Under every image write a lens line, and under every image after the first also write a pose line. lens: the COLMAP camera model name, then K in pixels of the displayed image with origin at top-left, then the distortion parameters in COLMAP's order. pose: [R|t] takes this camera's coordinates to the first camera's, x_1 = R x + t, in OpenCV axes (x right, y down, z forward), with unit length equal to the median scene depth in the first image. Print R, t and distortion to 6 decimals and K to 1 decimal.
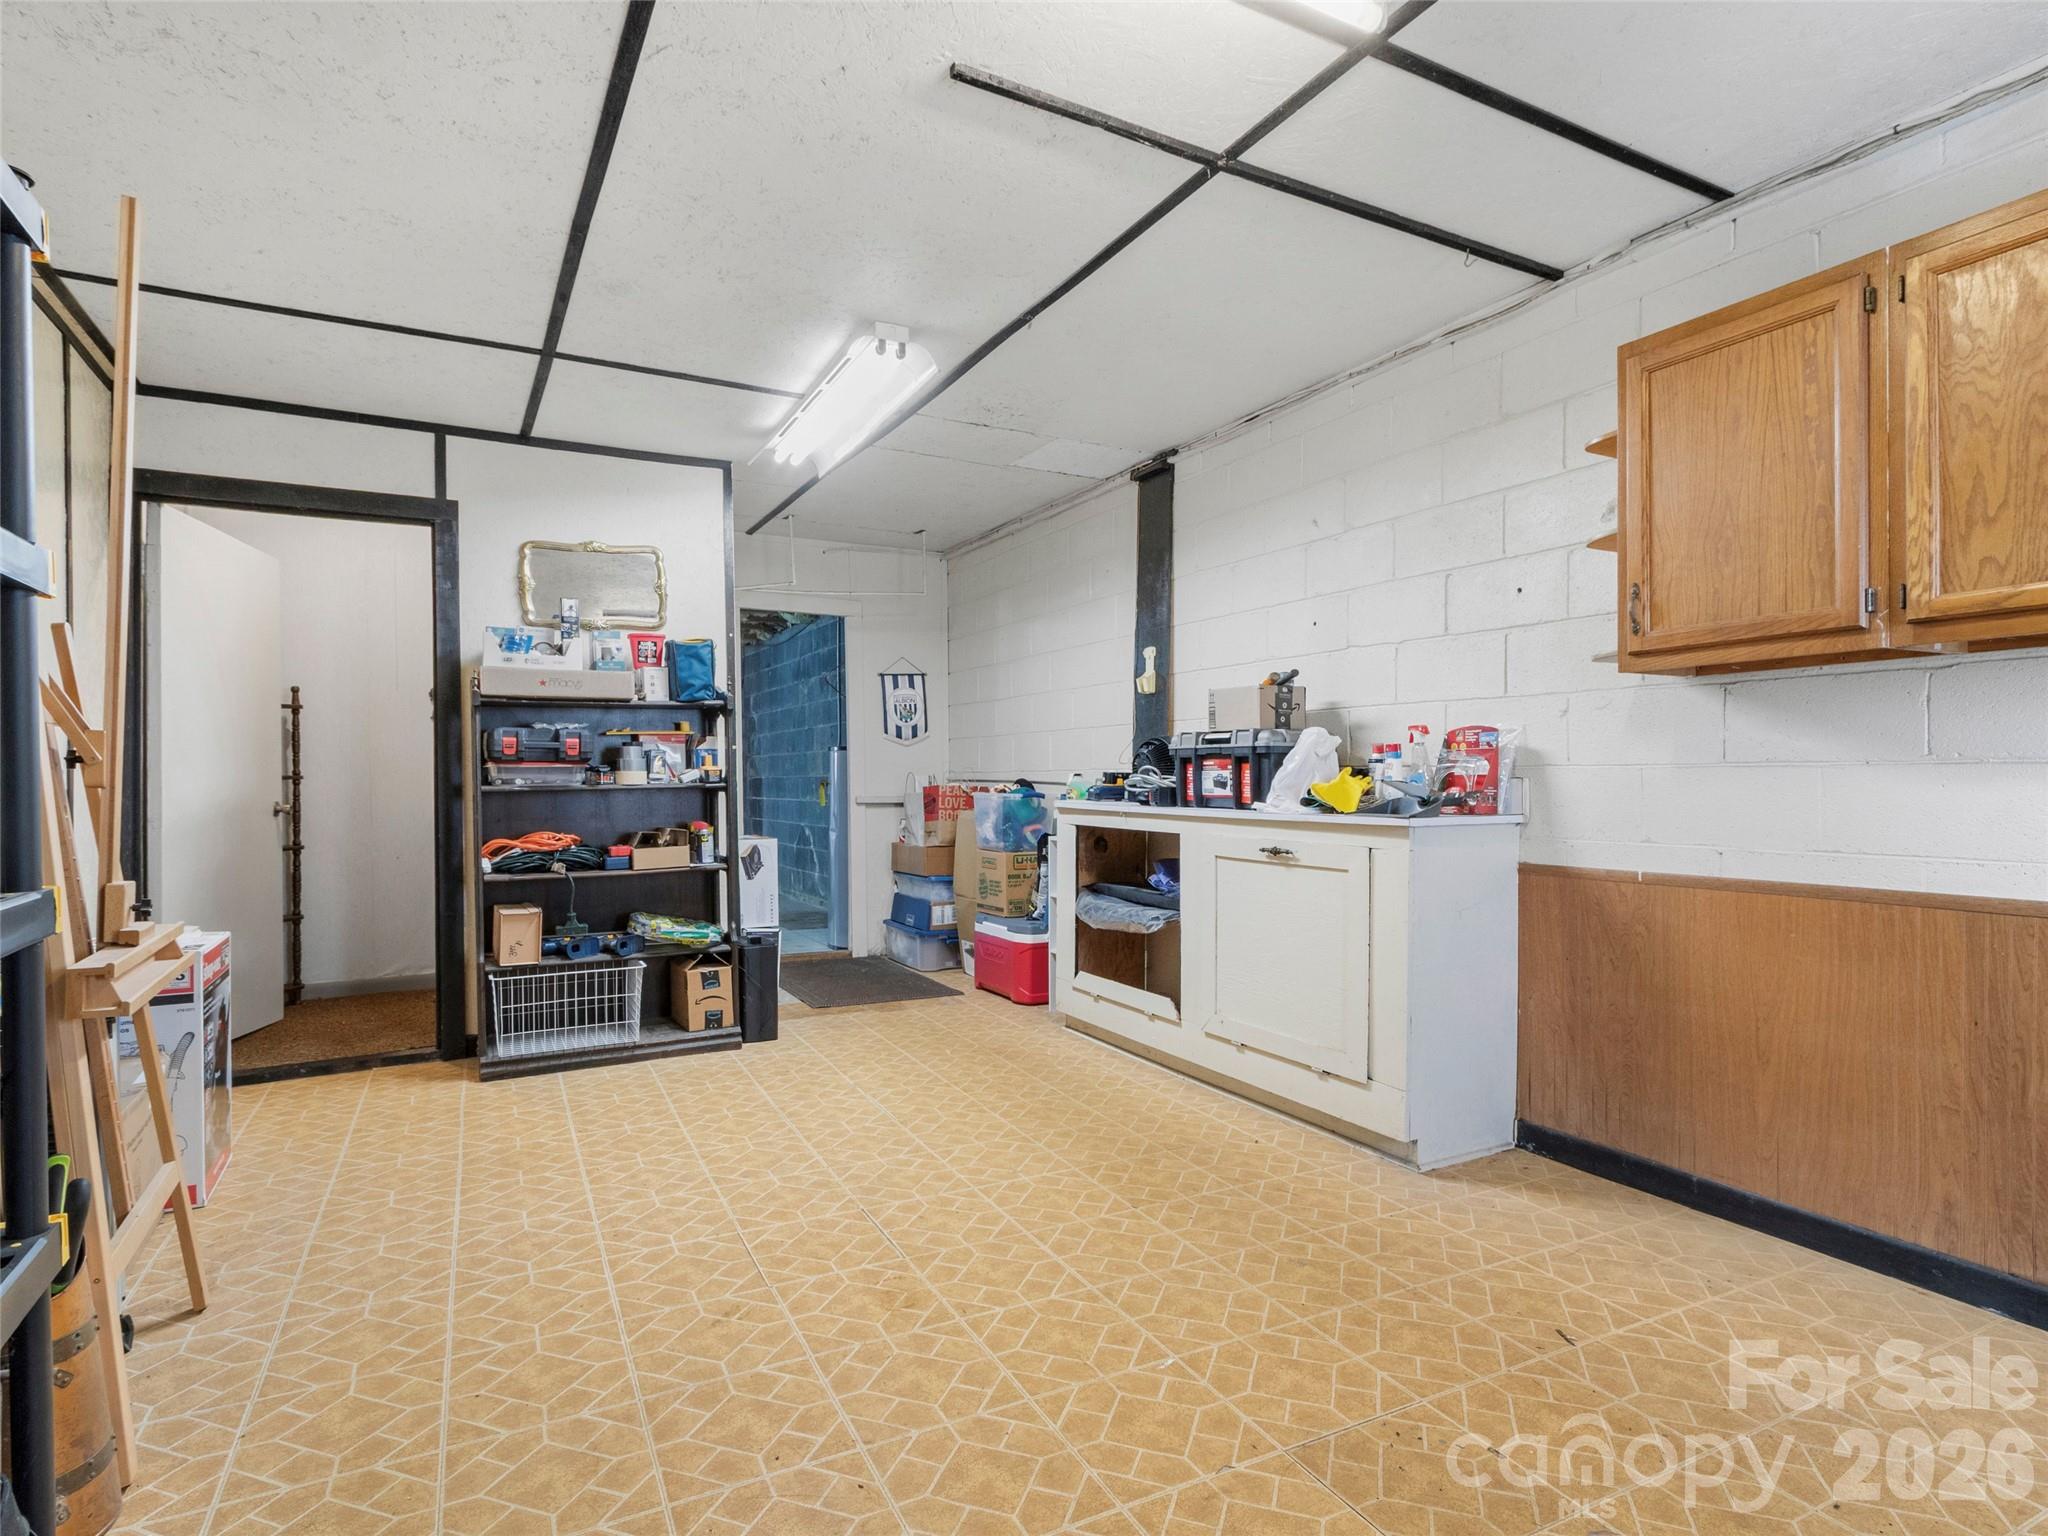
lens RADIAL K [[1060.5, 0, 1011.5], [0, 1060.5, 782.4], [0, 0, 1]] dist [0.002776, -0.000515]
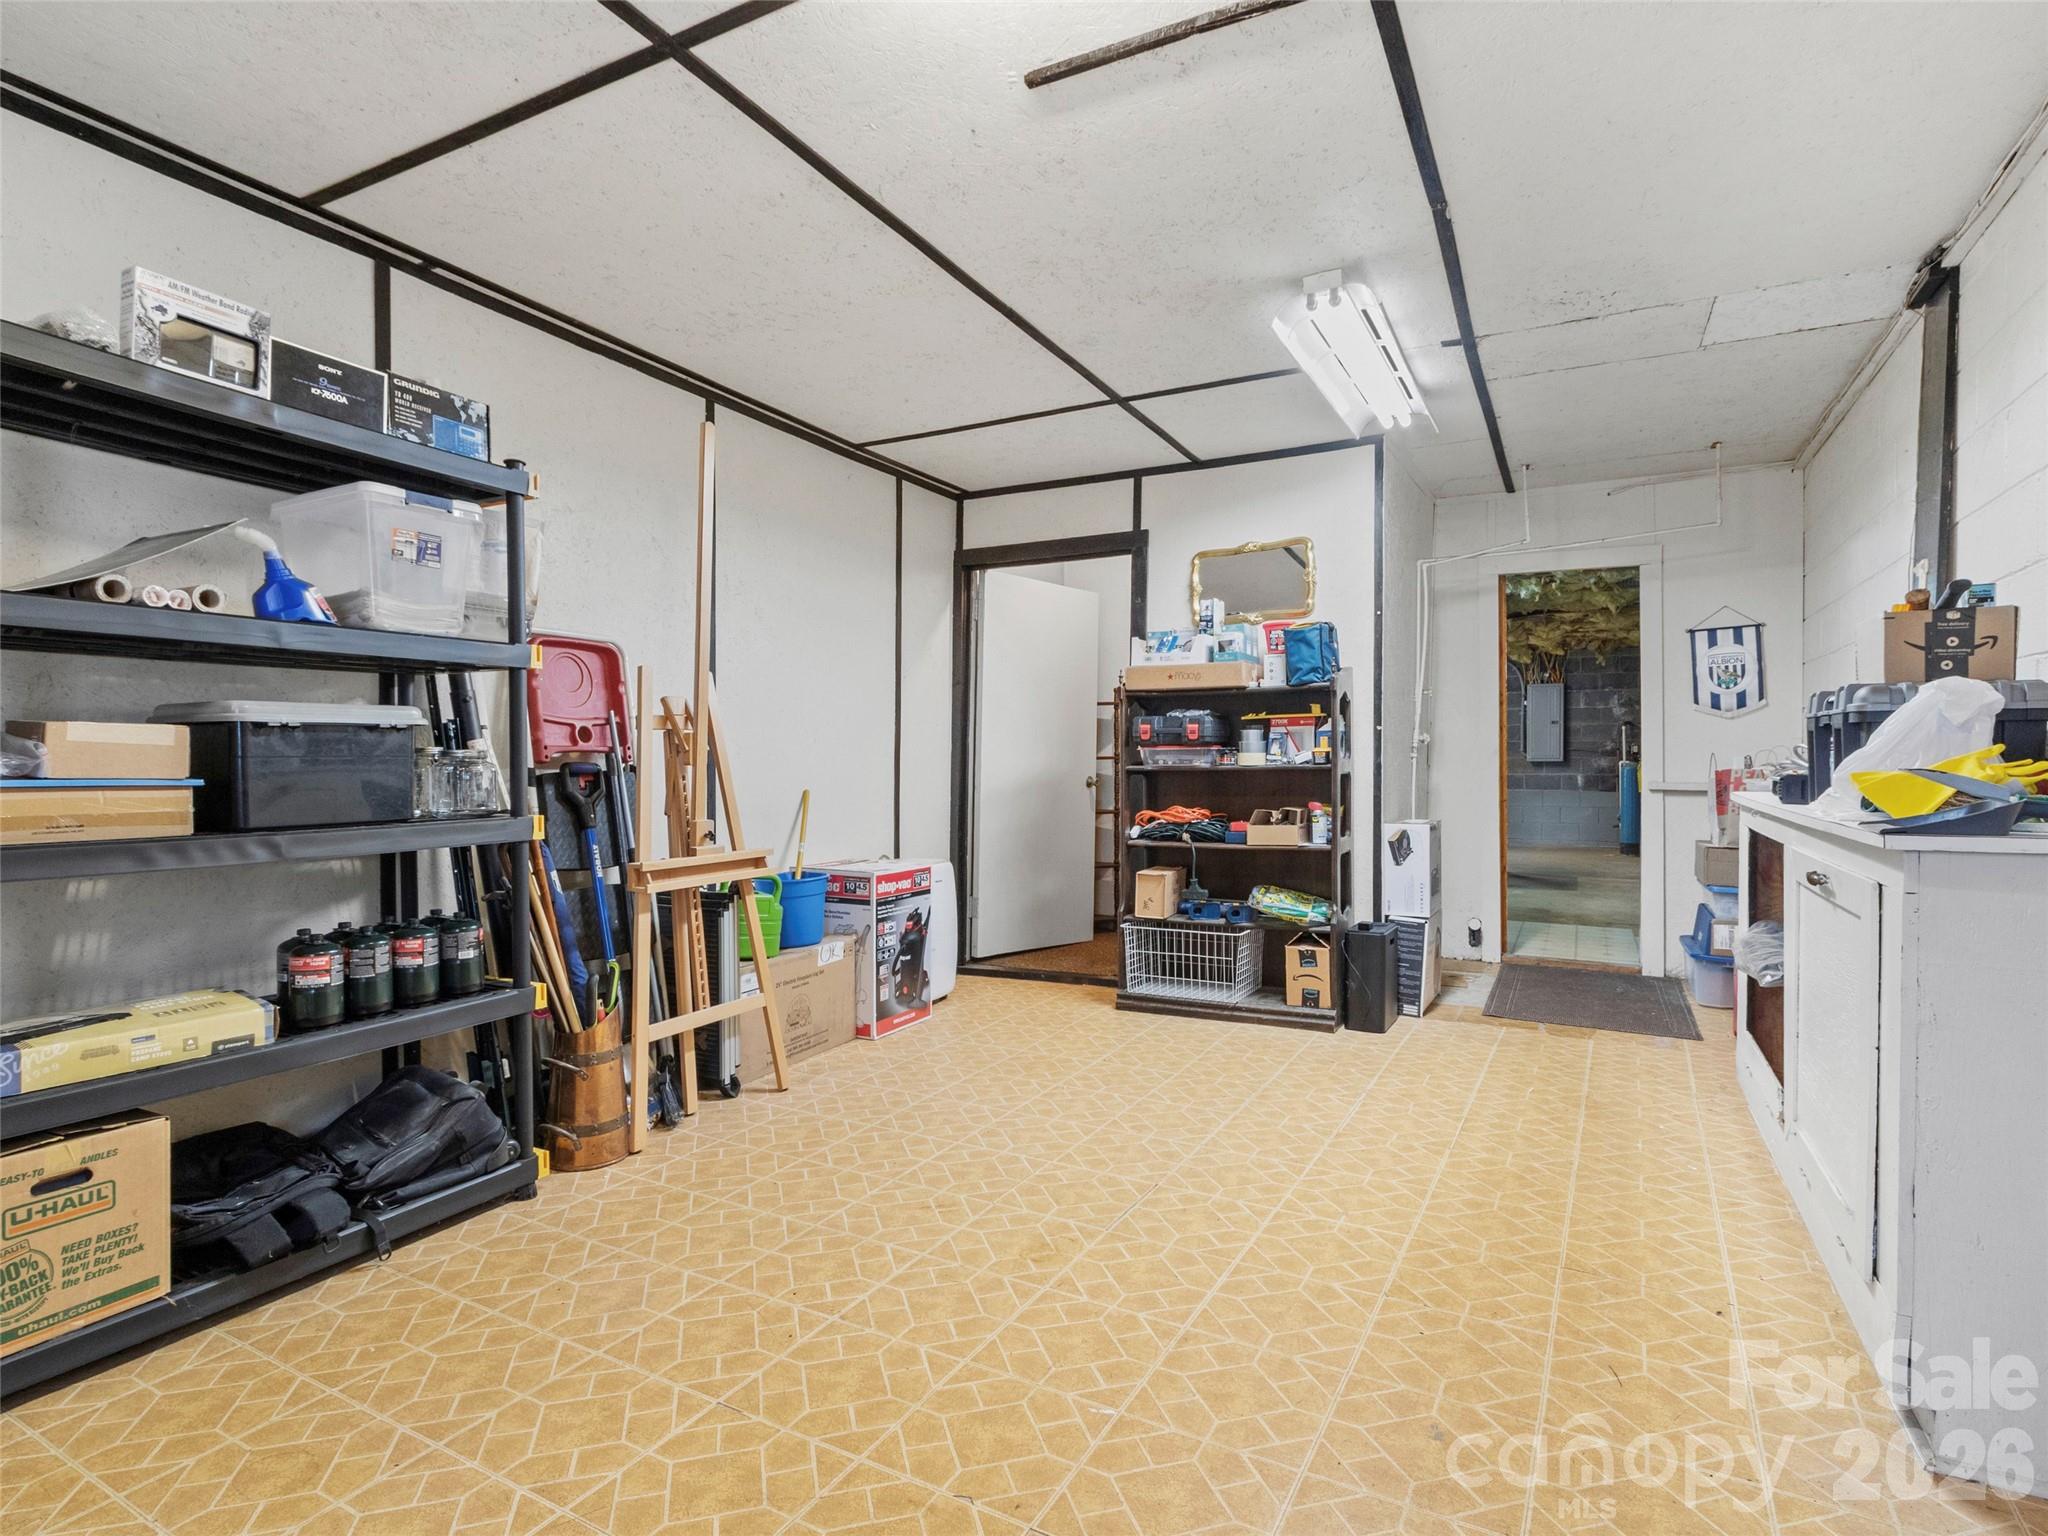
lens RADIAL K [[1066.0, 0, 1039.6], [0, 1066.0, 763.3], [0, 0, 1]] dist [0.000690, 0.000799]
pose [[0.570234, 0.005671, -0.821463, 0.459339], [-0.004357, 0.999983, 0.003880, -0.003883], [0.821471, 0.001367, 0.570249, 0.234250]]
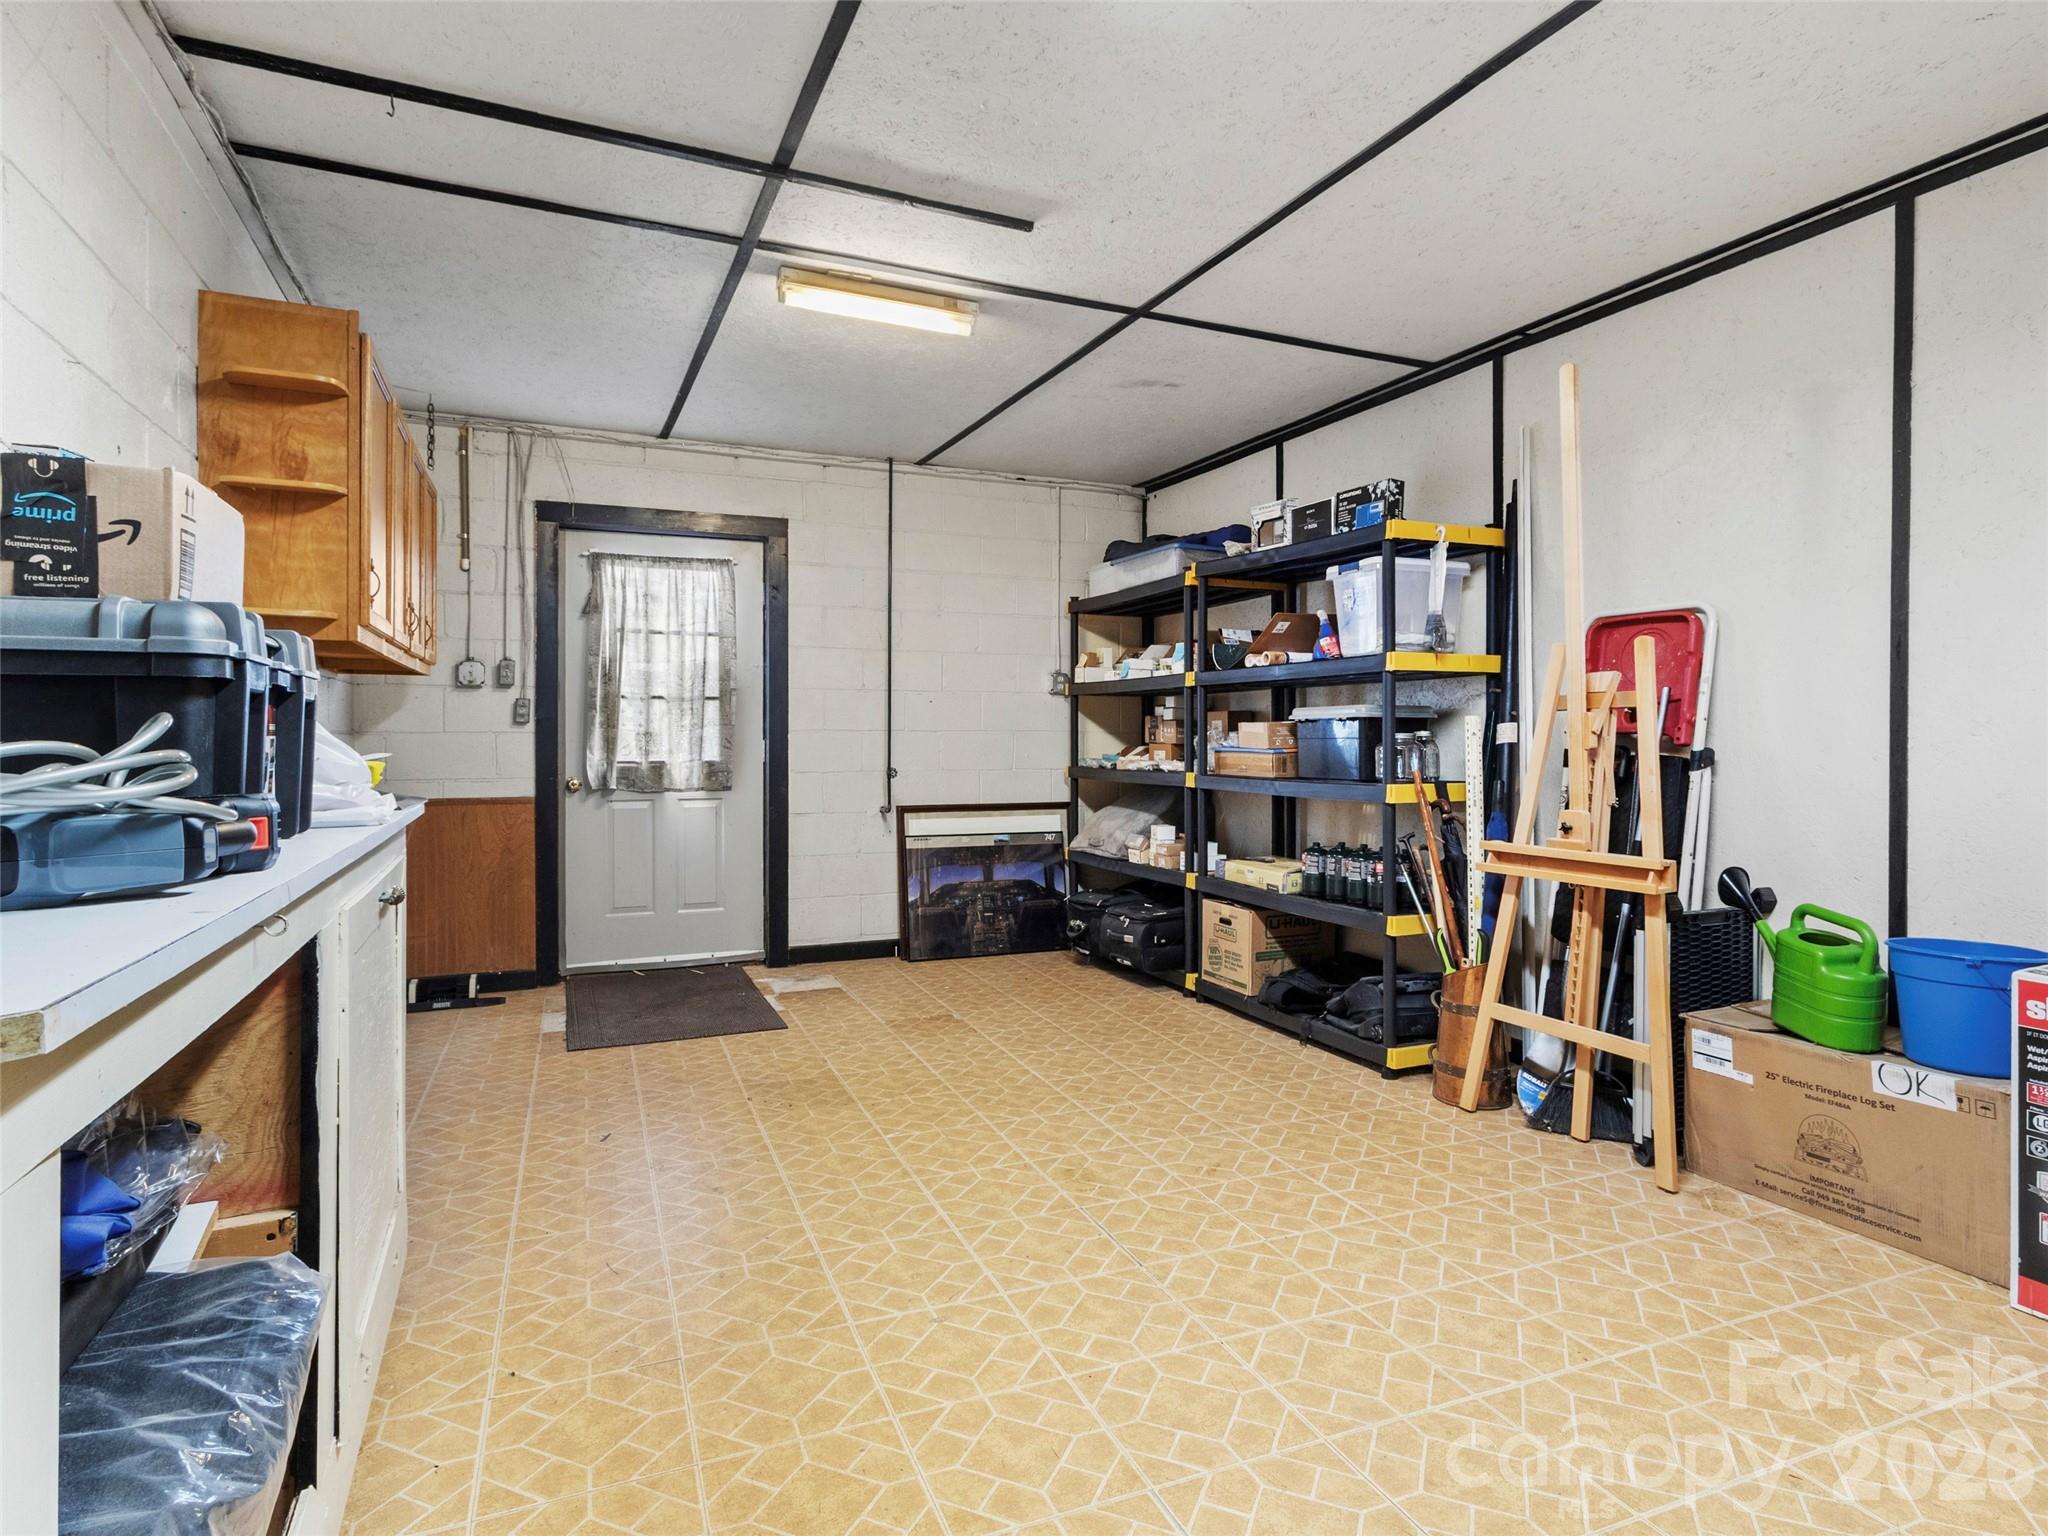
lens RADIAL K [[1096.4, 0, 995.0], [0, 1096.4, 708.7], [0, 0, 1]] dist [0.001203, 0.000695]
pose [[-0.995046, 0.005741, 0.099252, -0.082863], [0.003832, 0.999804, -0.019417, -0.013020], [-0.099345, -0.018940, -0.994873, 1.359703]]
